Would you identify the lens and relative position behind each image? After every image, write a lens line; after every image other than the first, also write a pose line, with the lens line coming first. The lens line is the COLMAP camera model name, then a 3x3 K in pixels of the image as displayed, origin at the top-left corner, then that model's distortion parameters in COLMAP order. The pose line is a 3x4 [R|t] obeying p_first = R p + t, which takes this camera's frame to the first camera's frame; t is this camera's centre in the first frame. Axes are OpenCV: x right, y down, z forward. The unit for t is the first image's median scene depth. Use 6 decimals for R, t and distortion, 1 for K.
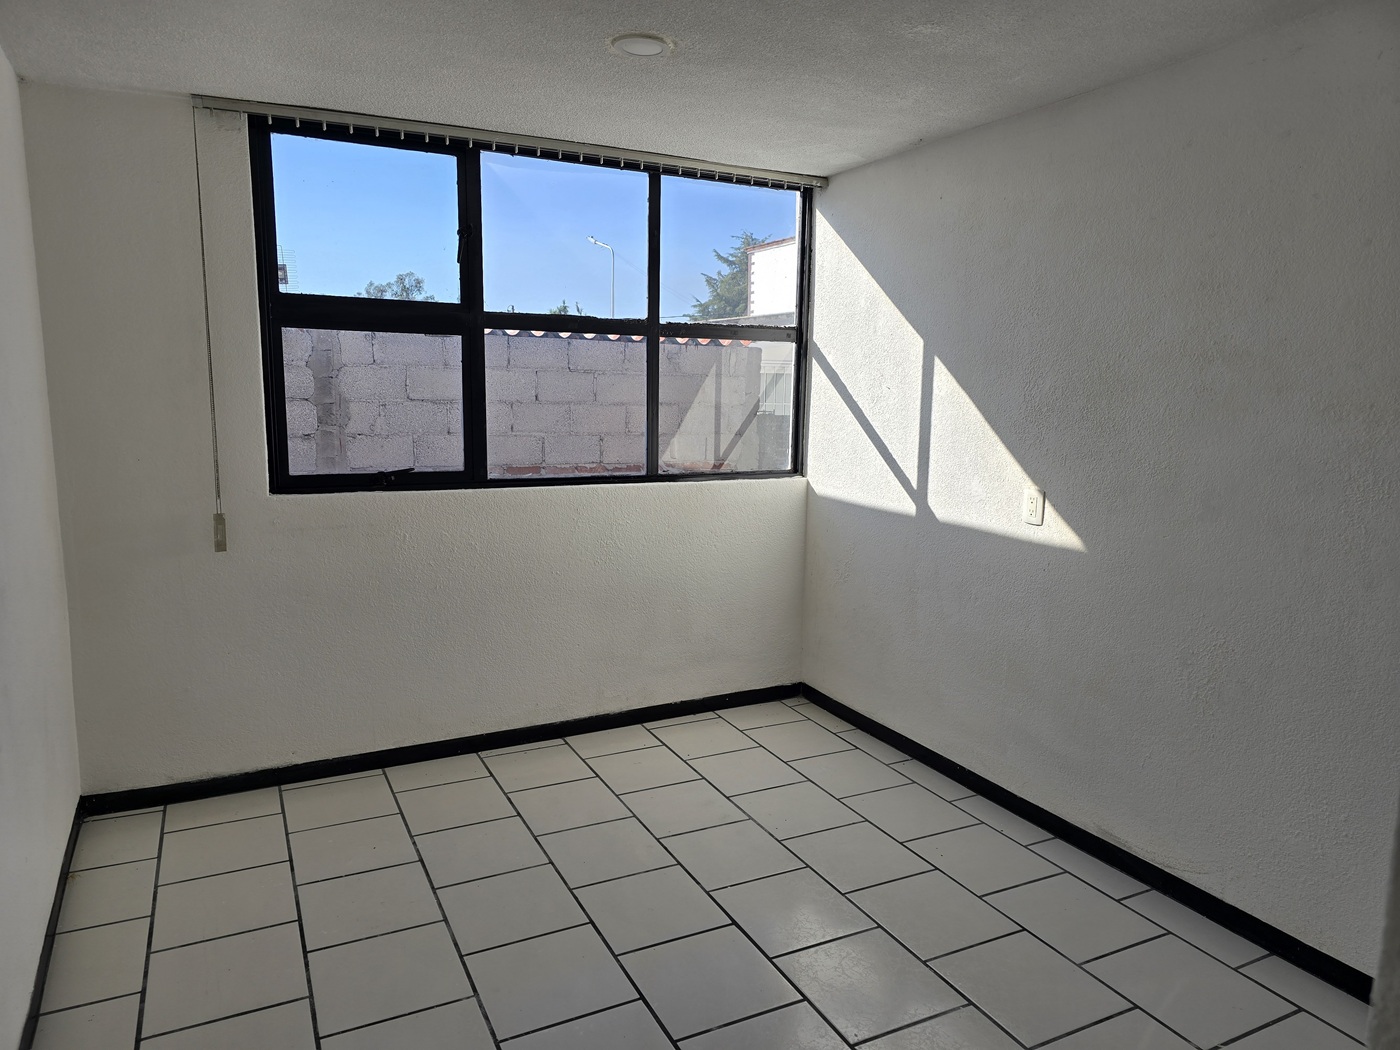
lens RADIAL K [[943.4, 0, 697.8], [0, 943.4, 527.9], [0, 0, 1]] dist [0.068233, -0.041271]
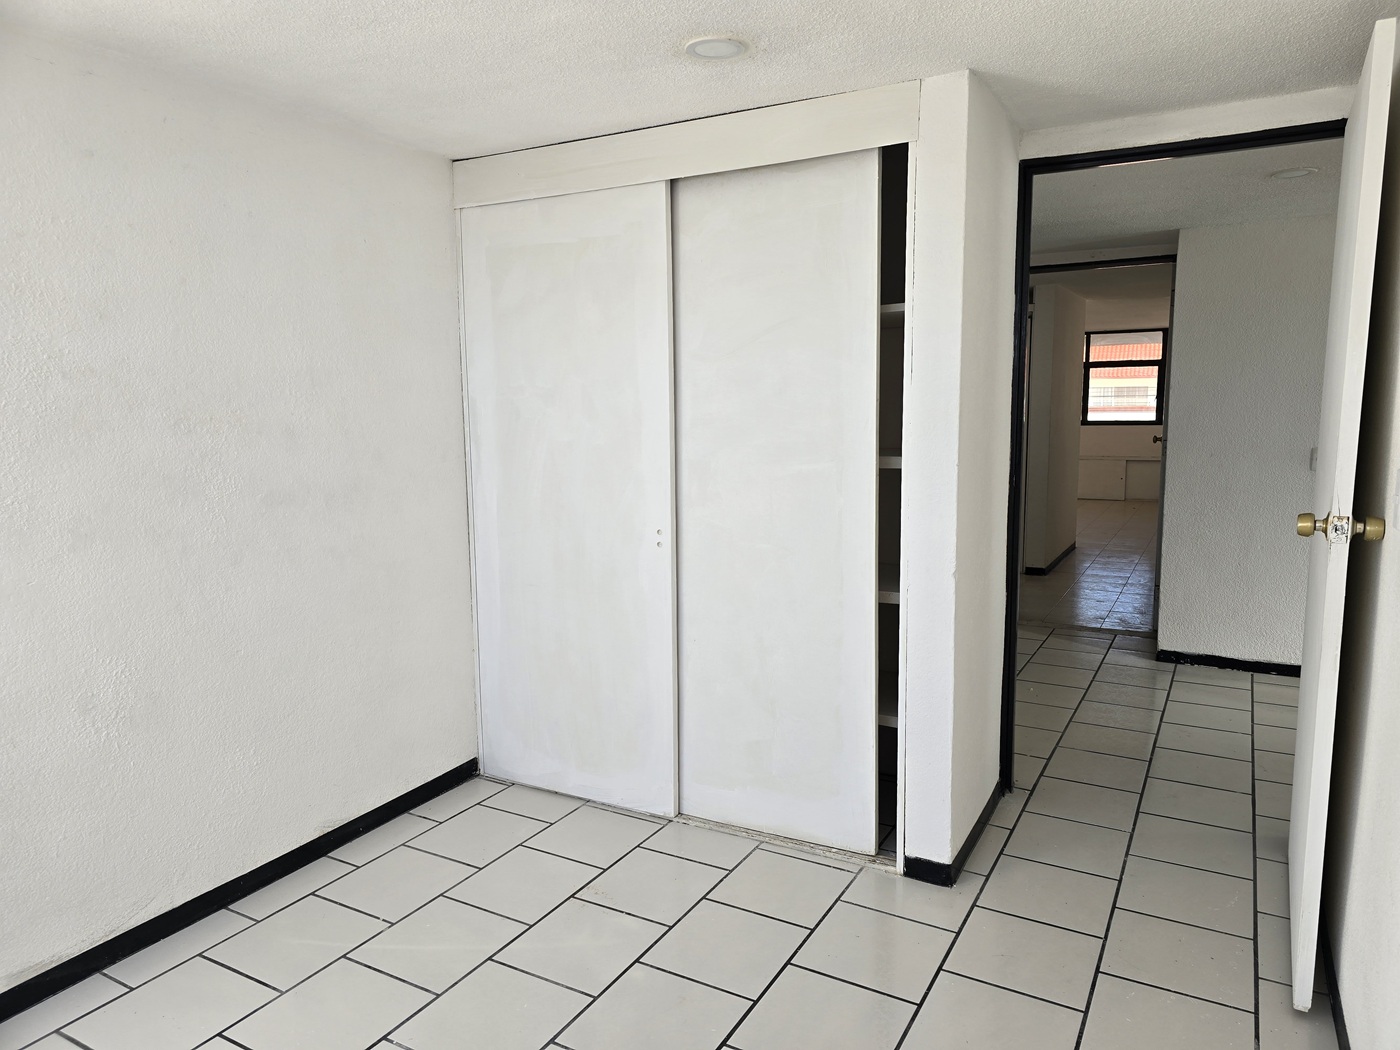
lens RADIAL K [[943.4, 0, 701.7], [0, 943.4, 518.8], [0, 0, 1]] dist [0.068233, -0.041271]
pose [[-0.548326, -0.113758, 0.828491, -0.611194], [0.131320, 0.966701, 0.219647, -0.176501], [-0.825890, 0.229236, -0.515128, 1.069634]]
